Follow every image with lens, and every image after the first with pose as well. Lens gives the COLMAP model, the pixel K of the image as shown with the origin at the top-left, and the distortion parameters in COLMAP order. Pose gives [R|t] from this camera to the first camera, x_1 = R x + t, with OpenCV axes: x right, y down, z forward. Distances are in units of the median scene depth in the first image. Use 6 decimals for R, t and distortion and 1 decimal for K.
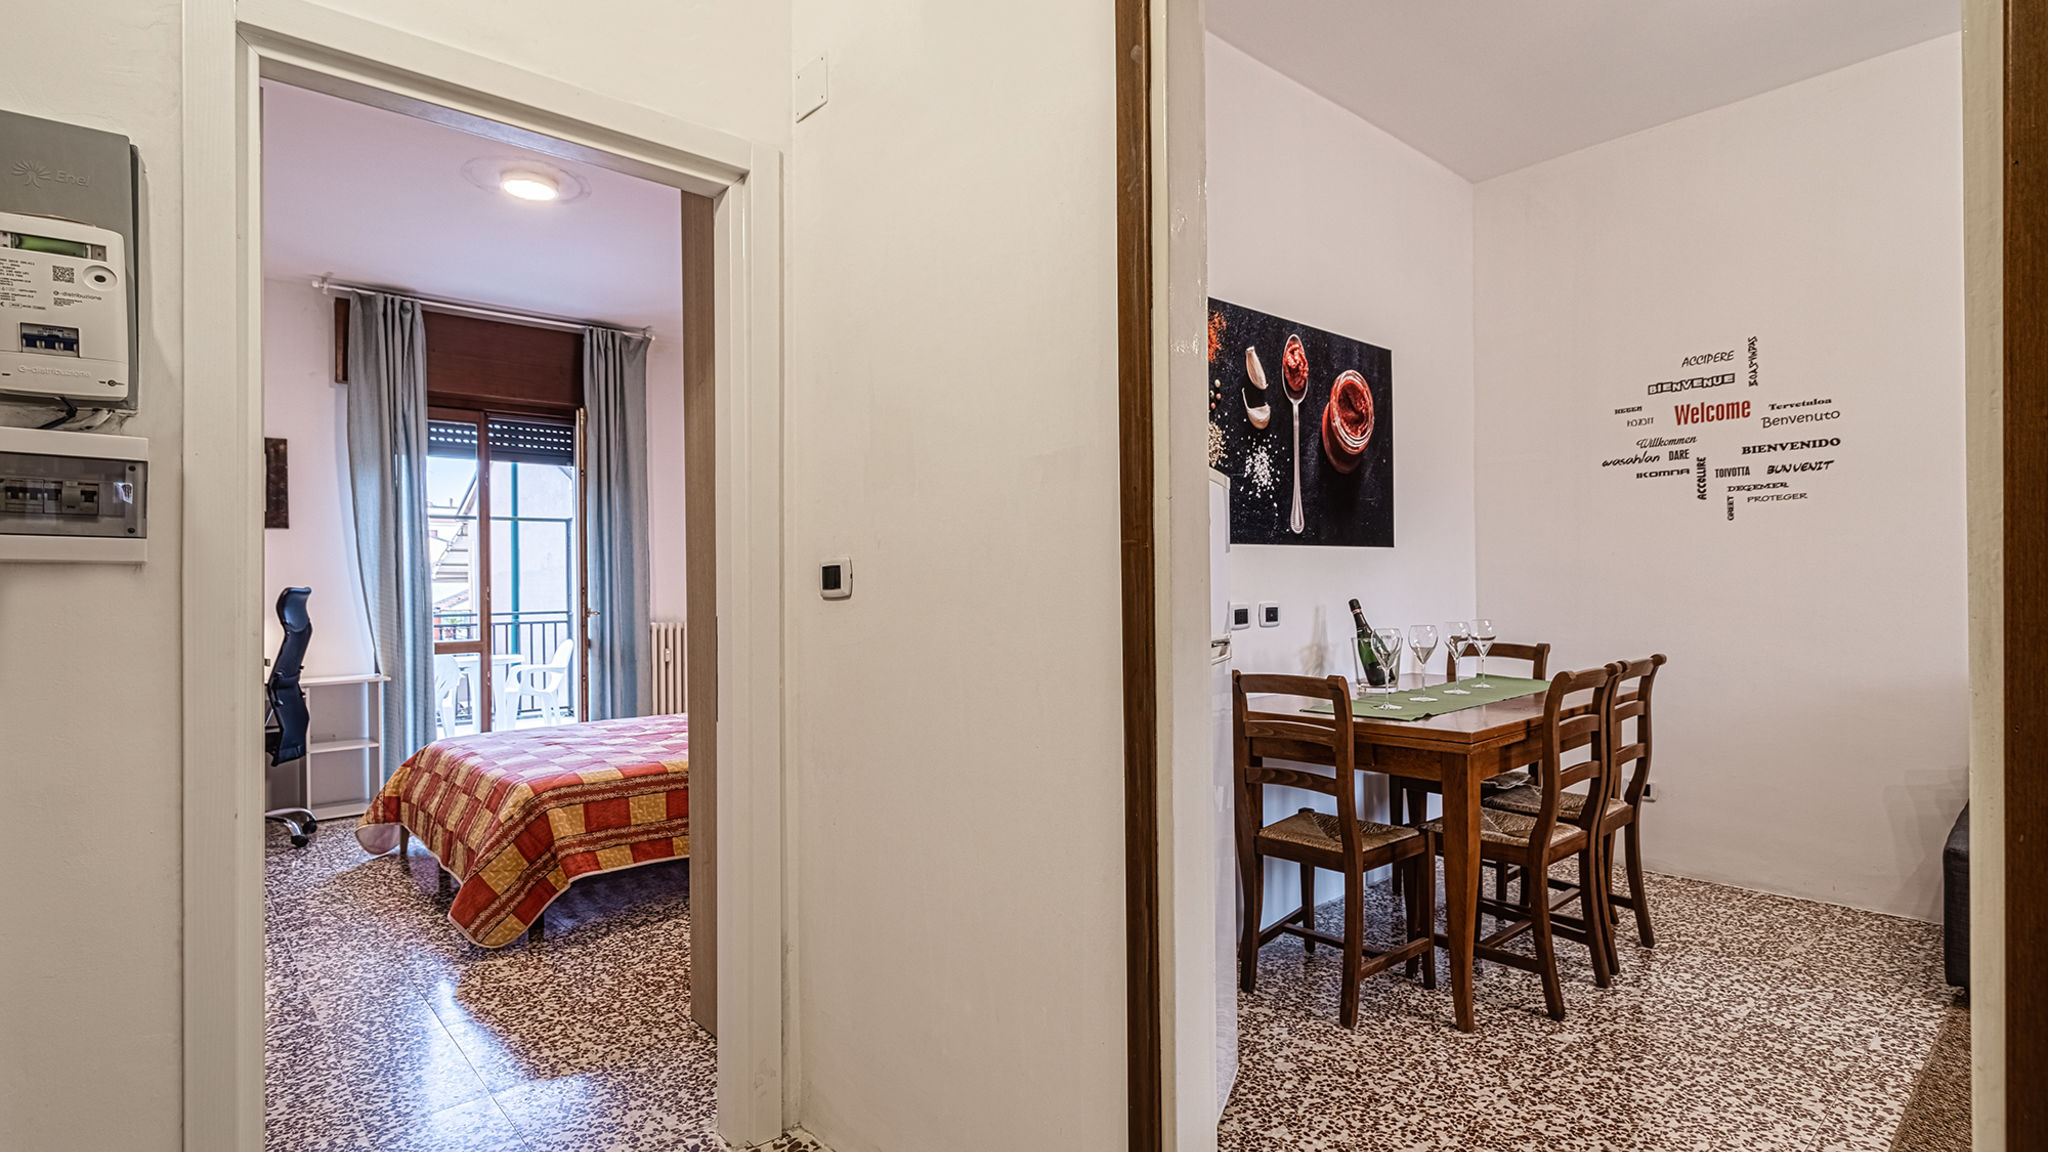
lens RADIAL K [[1003.7, 0, 1021.4], [0, 1003.7, 592.2], [0, 0, 1]] dist [0.010435, 0.000061]
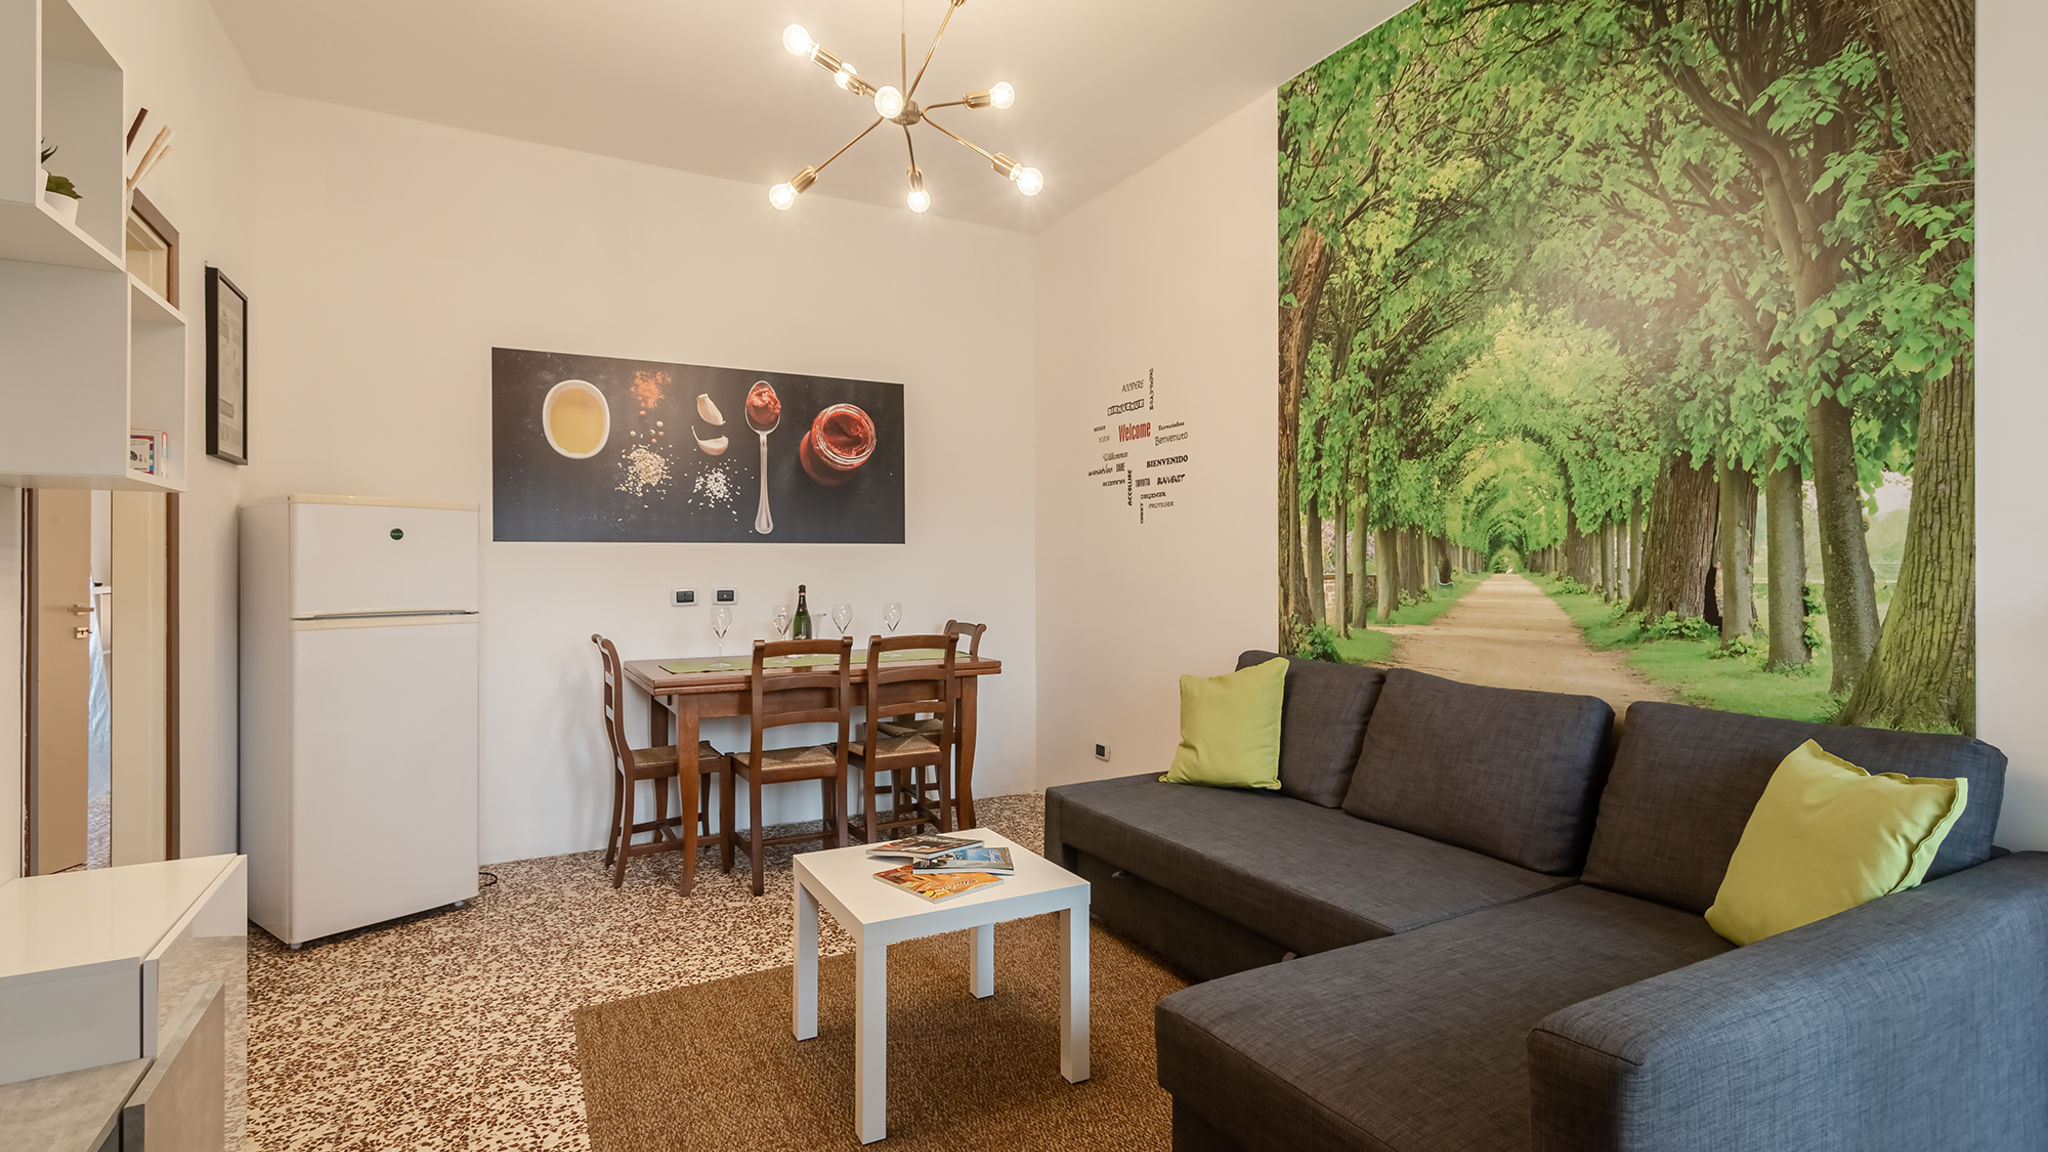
lens RADIAL K [[999.5, 0, 1026.2], [0, 999.5, 567.5], [0, 0, 1]] dist [0.000176, -0.000288]
pose [[0.973937, 0.011616, -0.226520, 0.864072], [-0.012641, 0.999915, -0.003077, -0.015006], [0.226466, 0.005860, 0.974002, -0.173280]]
